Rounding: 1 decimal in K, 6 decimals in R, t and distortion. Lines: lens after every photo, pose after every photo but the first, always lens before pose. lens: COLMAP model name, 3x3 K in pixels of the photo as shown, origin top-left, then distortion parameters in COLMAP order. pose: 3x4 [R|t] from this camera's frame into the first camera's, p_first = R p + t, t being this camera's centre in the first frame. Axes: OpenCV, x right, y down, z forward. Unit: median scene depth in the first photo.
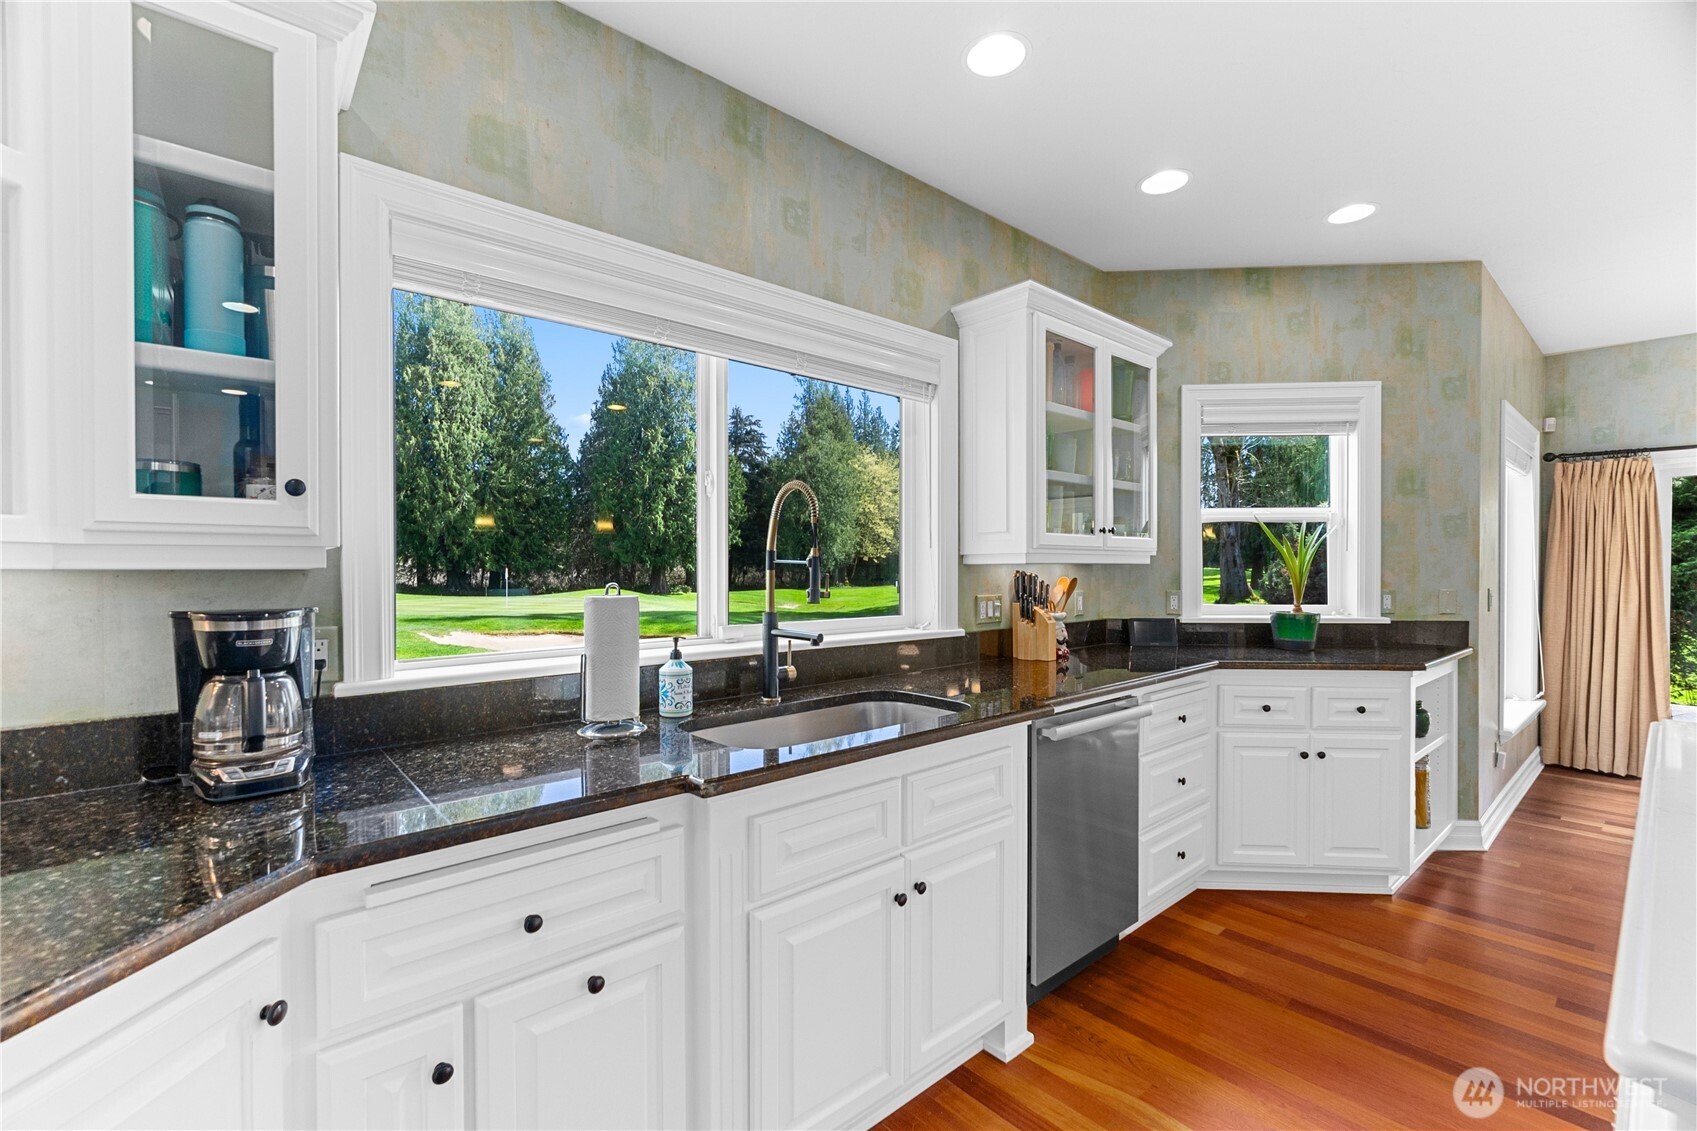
lens RADIAL K [[731.7, 0, 824.0], [0, 731.7, 577.0], [0, 0, 1]] dist [-0.004991, 0.000556]
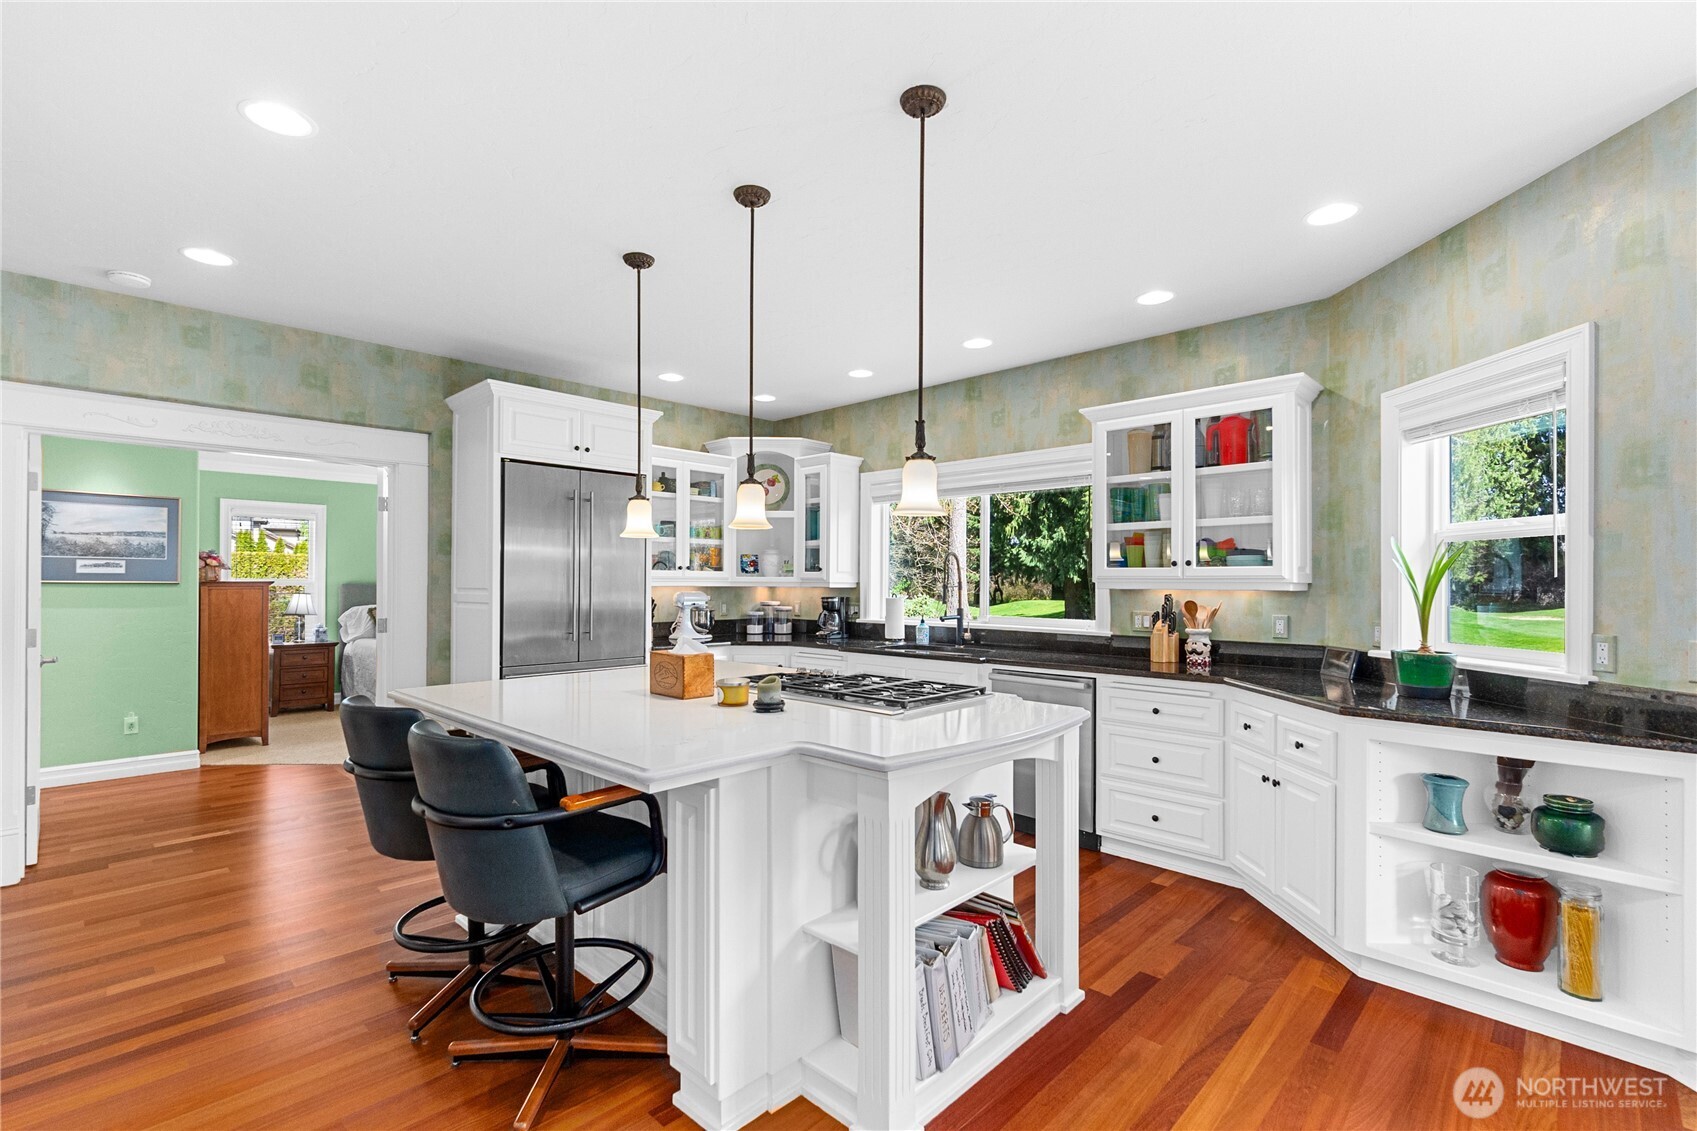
lens RADIAL K [[760.3, 0, 849.2], [0, 760.3, 569.5], [0, 0, 1]] dist [0.000134, 0.000092]
pose [[0.096668, -0.013267, -0.995228, 1.616078], [-0.015335, 0.999773, -0.014817, -0.024564], [0.995199, 0.016694, 0.096442, 0.306121]]
